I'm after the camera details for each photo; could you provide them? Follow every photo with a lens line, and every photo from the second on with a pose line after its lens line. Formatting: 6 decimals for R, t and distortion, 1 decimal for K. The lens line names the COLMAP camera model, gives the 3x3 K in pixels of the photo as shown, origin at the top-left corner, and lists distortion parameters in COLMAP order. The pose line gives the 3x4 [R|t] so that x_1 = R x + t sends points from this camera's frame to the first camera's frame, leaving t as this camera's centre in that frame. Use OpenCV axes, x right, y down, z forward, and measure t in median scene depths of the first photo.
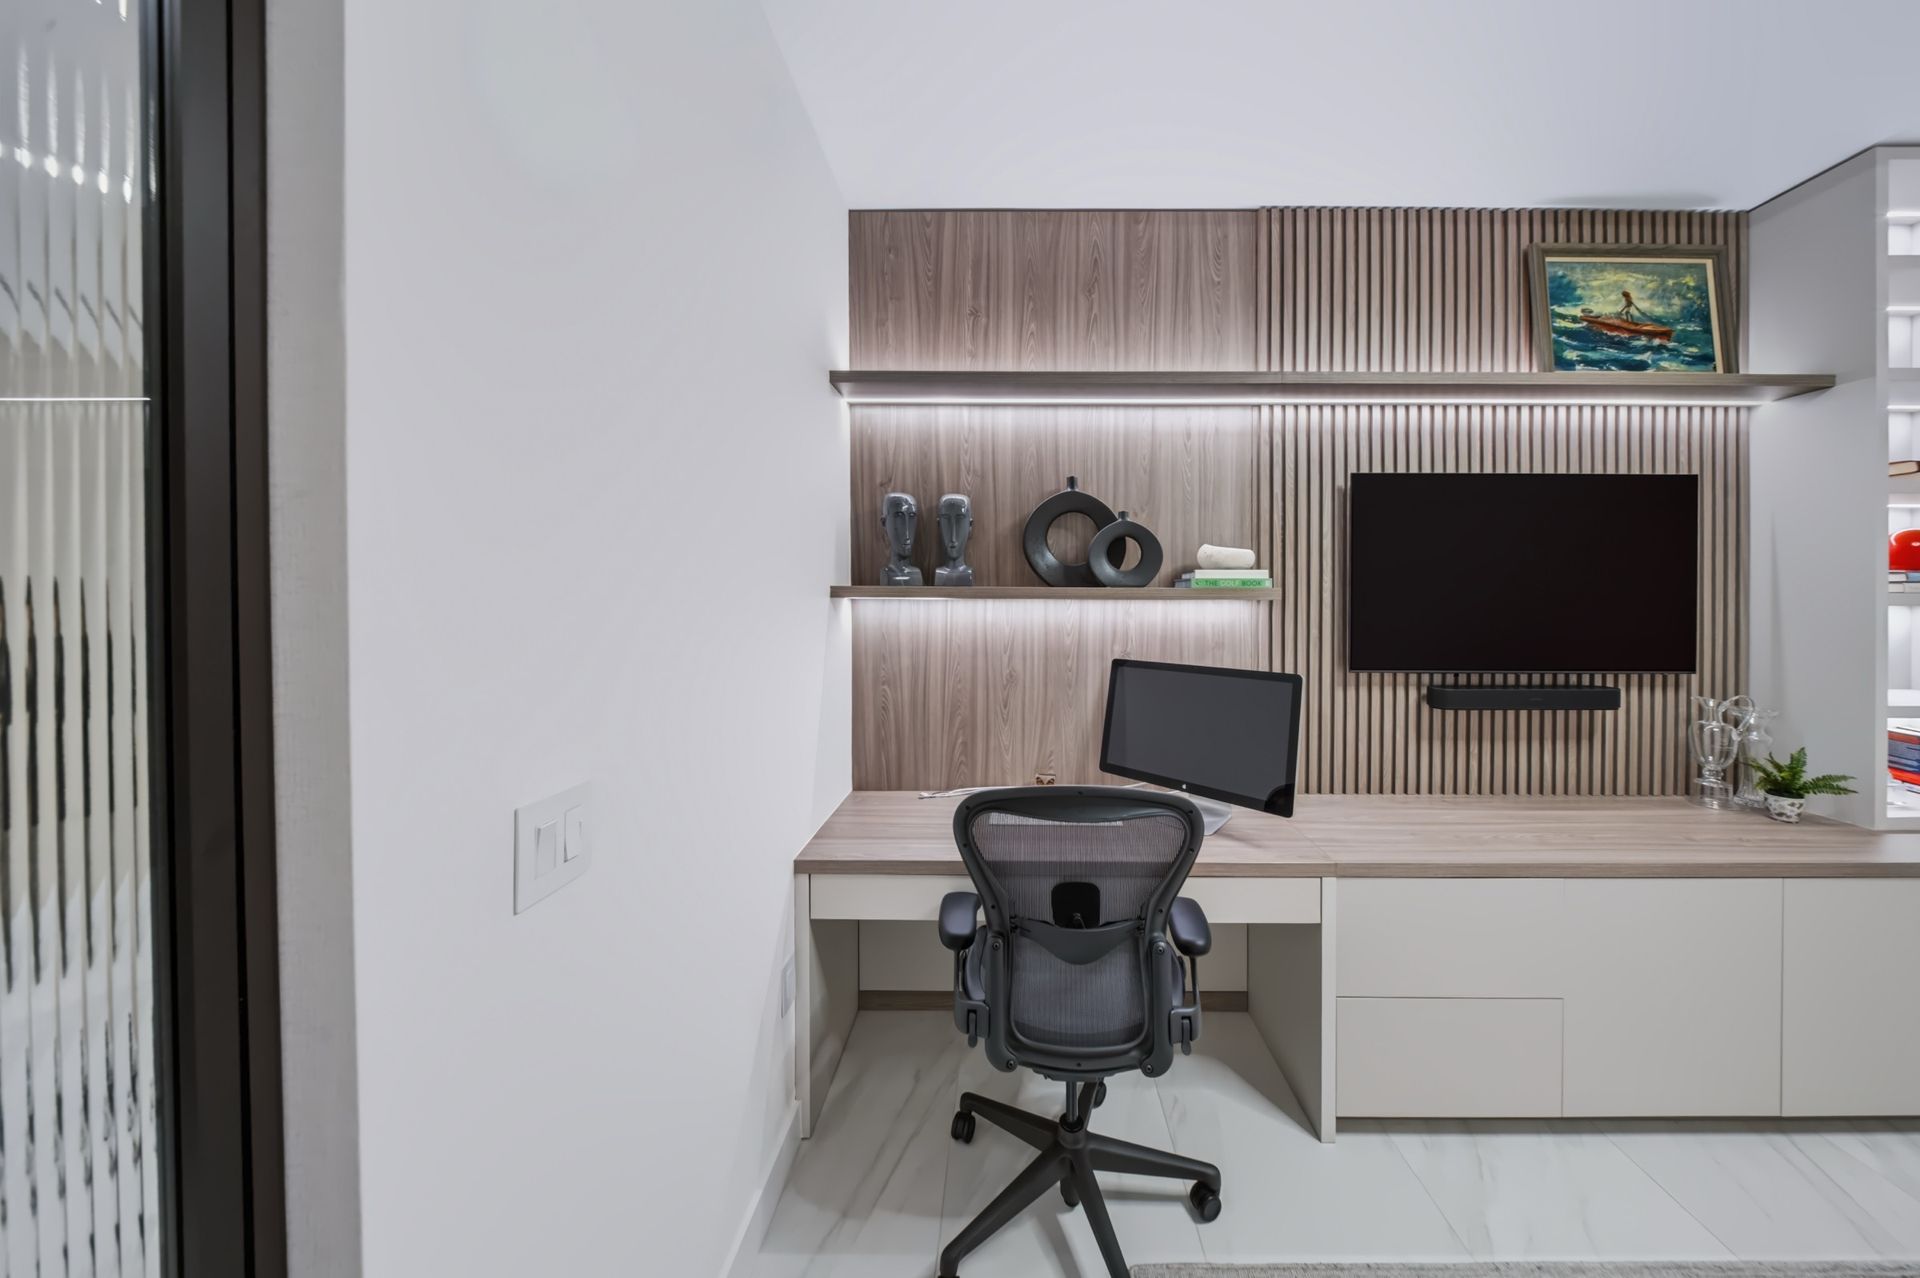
lens RADIAL K [[684.9, 0, 960.0], [0, 684.9, 639.0], [0, 0, 1]] dist [0.000327, -0.003870]
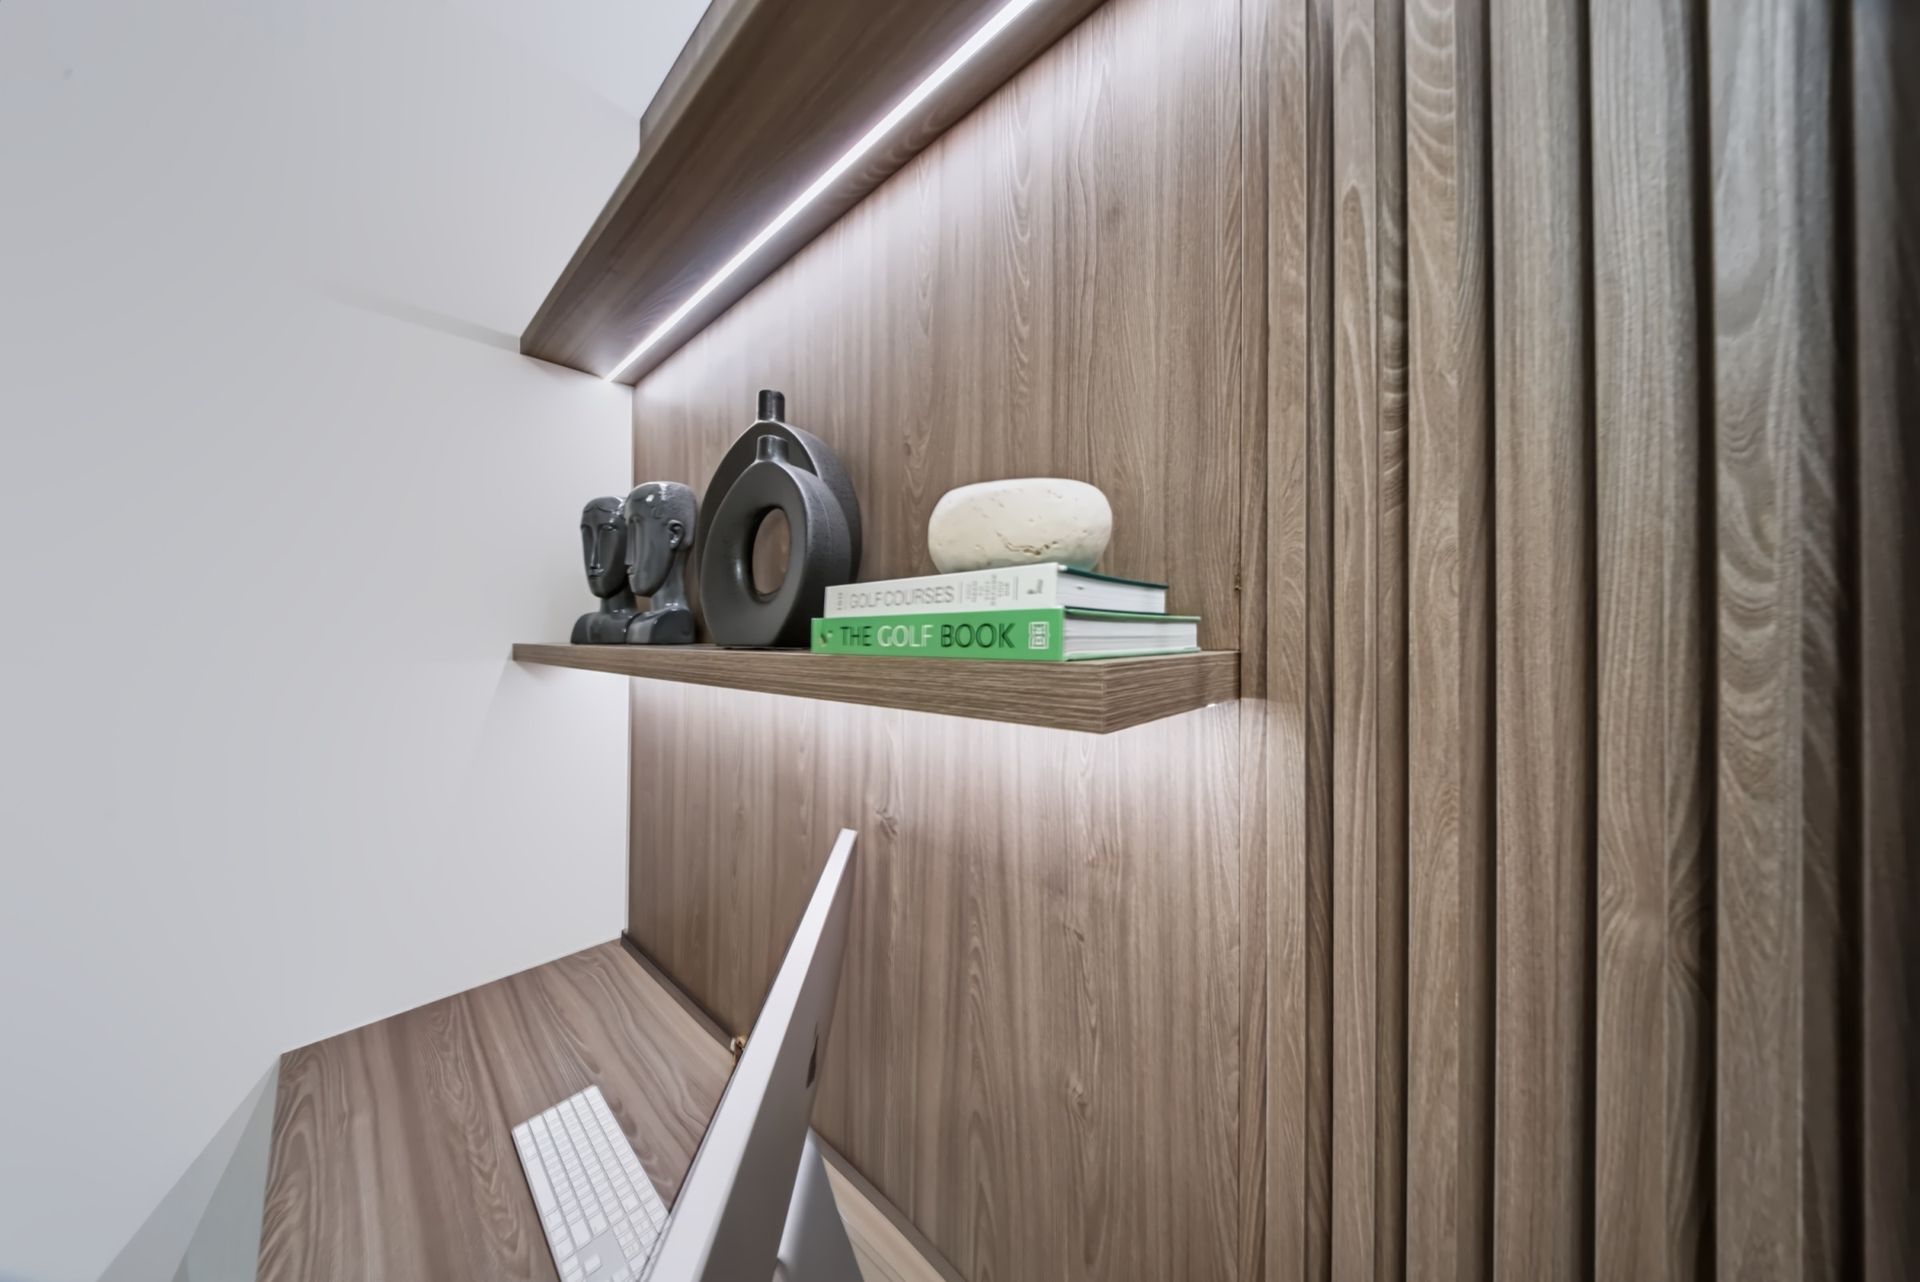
lens RADIAL K [[590.3, 0, 963.4], [0, 590.3, 660.7], [0, 0, 1]] dist [-0.000261, -0.003260]
pose [[0.723206, 0.023519, -0.690232, 0.506332], [-0.038194, 0.999253, -0.005970, -0.067678], [0.689576, 0.030680, 0.723563, 0.801381]]
